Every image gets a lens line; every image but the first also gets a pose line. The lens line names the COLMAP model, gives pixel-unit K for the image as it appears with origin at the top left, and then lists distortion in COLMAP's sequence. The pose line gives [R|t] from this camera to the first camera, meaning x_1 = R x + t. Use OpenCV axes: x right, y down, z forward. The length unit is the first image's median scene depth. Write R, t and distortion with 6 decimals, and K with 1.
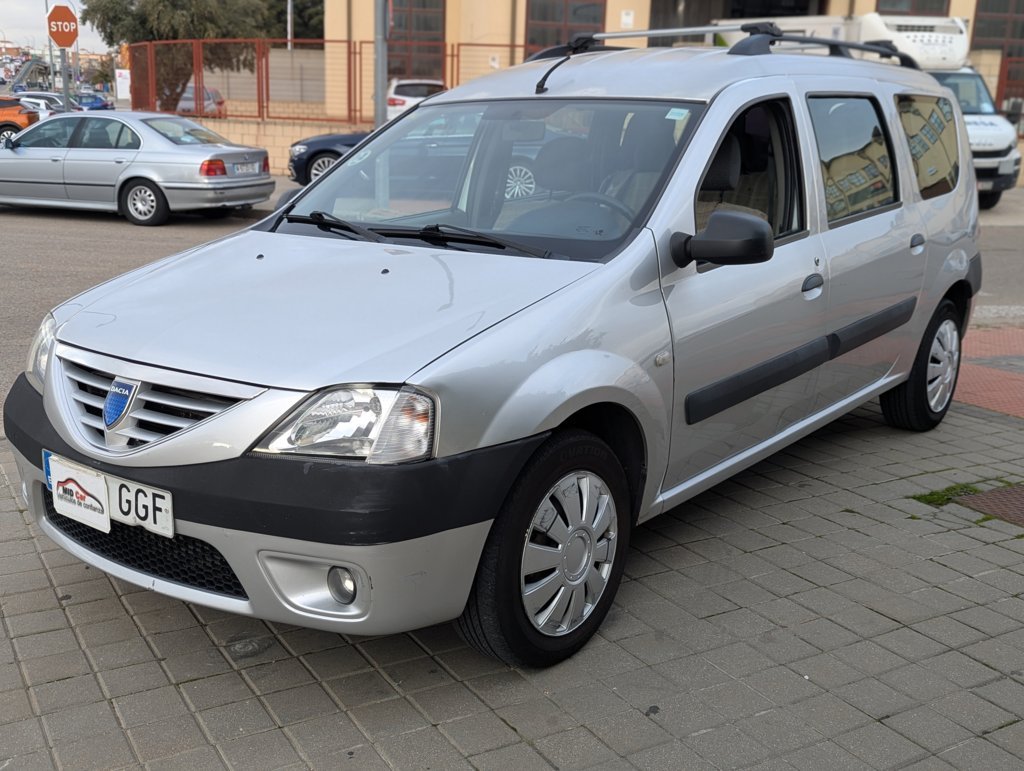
lens RADIAL K [[1047.9, 0, 506.6], [0, 1047.9, 389.4], [0, 0, 1]] dist [0.056980, 0.008558]
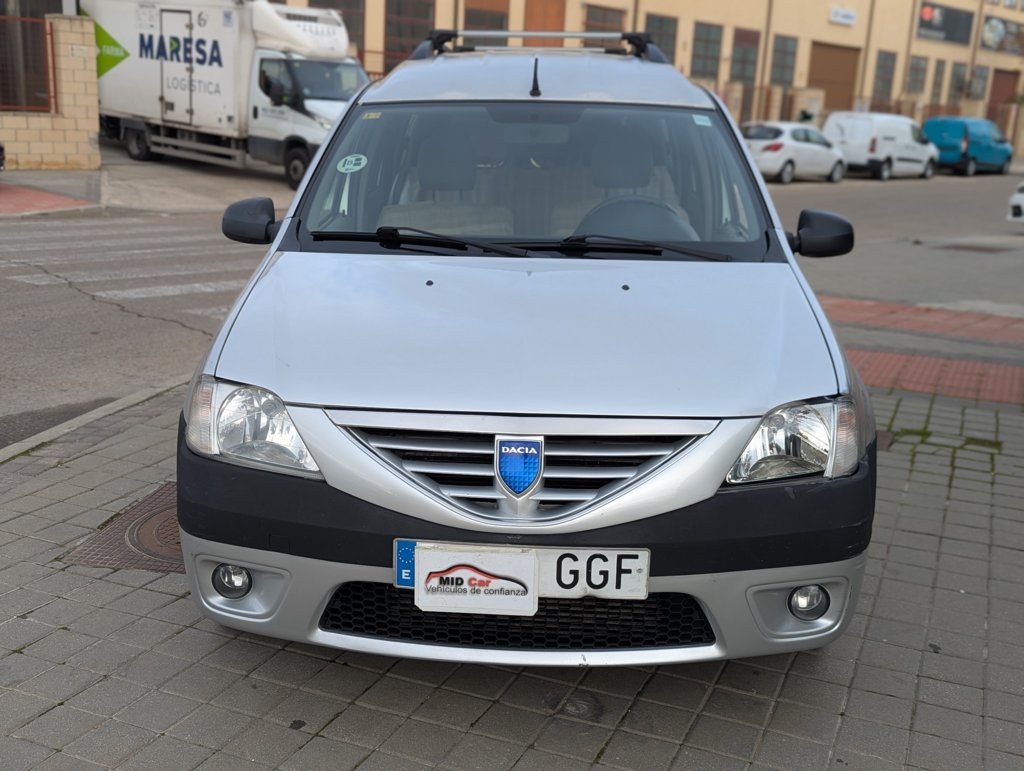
lens RADIAL K [[1080.9, 0, 401.2], [0, 1080.9, 361.4], [0, 0, 1]] dist [0.020720, 0.016393]
pose [[0.816854, -0.119260, 0.564382, -0.924484], [0.121912, 0.991987, 0.033170, -0.110943], [-0.563815, 0.041710, 0.824847, 0.316034]]
